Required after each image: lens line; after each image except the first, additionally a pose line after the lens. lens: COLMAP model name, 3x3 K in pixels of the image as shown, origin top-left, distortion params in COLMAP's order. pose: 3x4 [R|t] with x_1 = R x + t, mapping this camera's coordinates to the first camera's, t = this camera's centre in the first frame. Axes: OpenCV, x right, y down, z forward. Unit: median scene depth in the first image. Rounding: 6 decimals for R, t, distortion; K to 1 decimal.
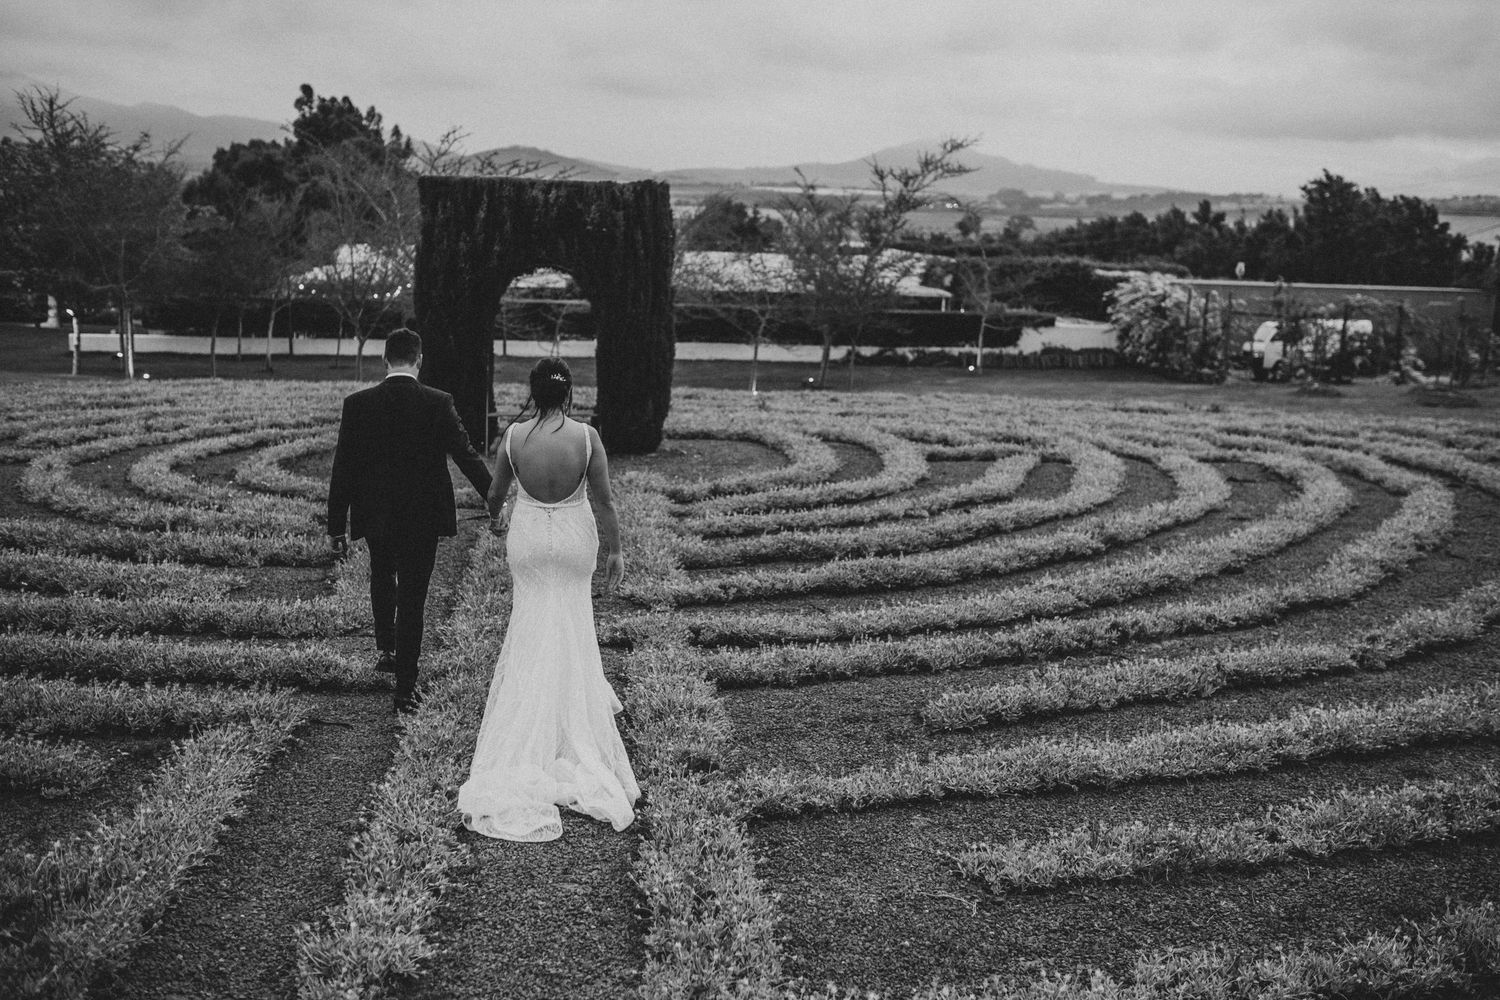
lens RADIAL K [[1467.4, 0, 756.3], [0, 1467.4, 498.9], [0, 0, 1]] dist [-0.005958, 0.000000]
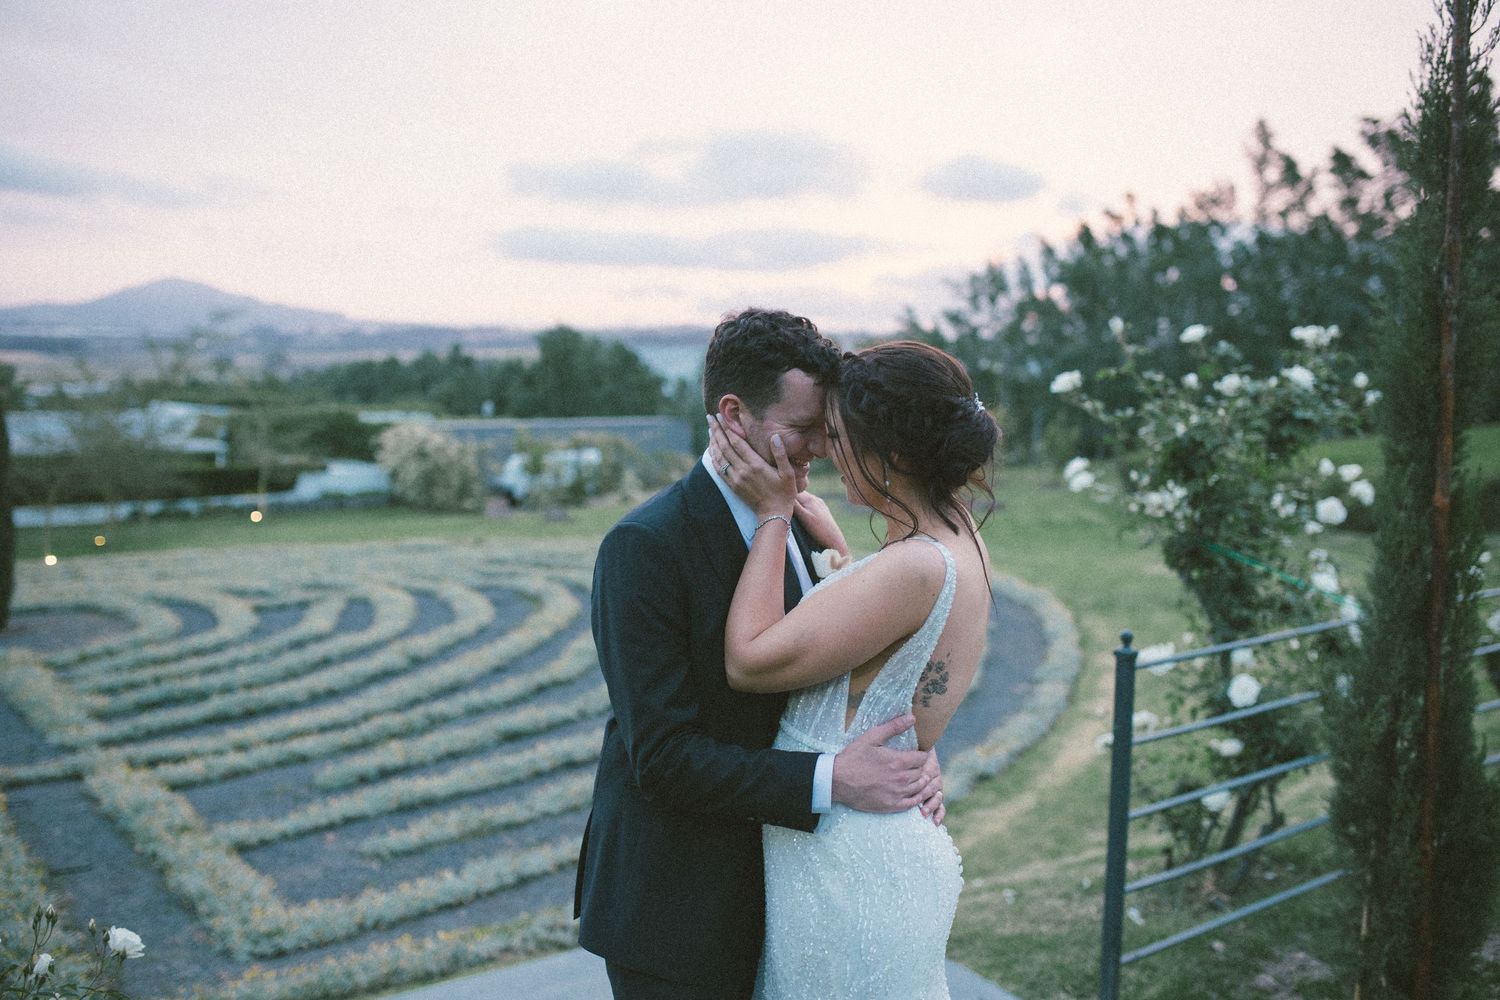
lens RADIAL K [[1467.4, 0, 746.8], [0, 1467.4, 500.7], [0, 0, 1]] dist [-0.005958, 0.000000]
pose [[0.882281, -0.070580, 0.465403, -0.076316], [0.108070, 0.992658, -0.054332, -0.007042], [-0.458151, 0.098232, 0.883430, -0.253893]]
